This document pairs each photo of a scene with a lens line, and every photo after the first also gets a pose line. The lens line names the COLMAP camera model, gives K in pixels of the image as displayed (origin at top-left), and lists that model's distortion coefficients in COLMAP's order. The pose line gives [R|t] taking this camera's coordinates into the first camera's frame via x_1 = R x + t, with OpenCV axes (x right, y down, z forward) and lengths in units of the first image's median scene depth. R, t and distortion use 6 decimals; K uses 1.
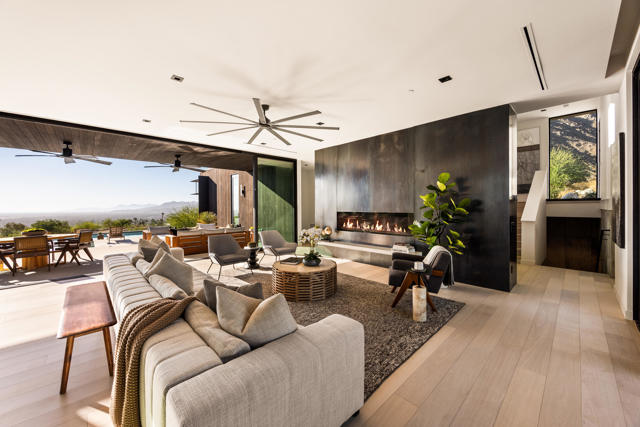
lens RADIAL K [[246.7, 0, 317.0], [0, 246.7, 208.4], [0, 0, 1]] dist [-0.005323, 0.000319]
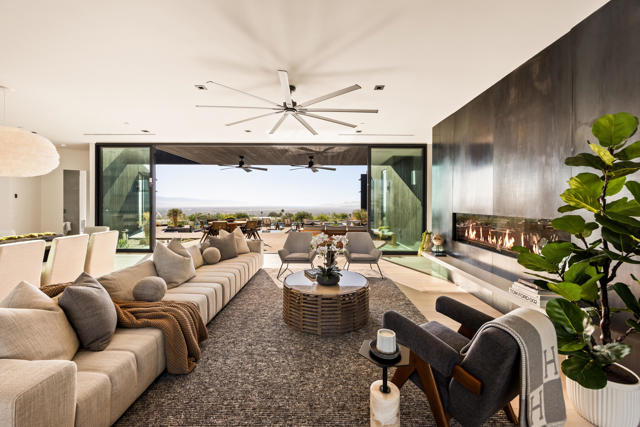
lens RADIAL K [[246.7, 0, 323.7], [0, 246.7, 207.2], [0, 0, 1]] dist [-0.005323, 0.000319]
pose [[0.724044, 0.017514, -0.689532, 0.334184], [-0.012626, 0.999847, 0.012138, -0.005195], [0.689638, -0.000082, 0.724154, 0.320315]]
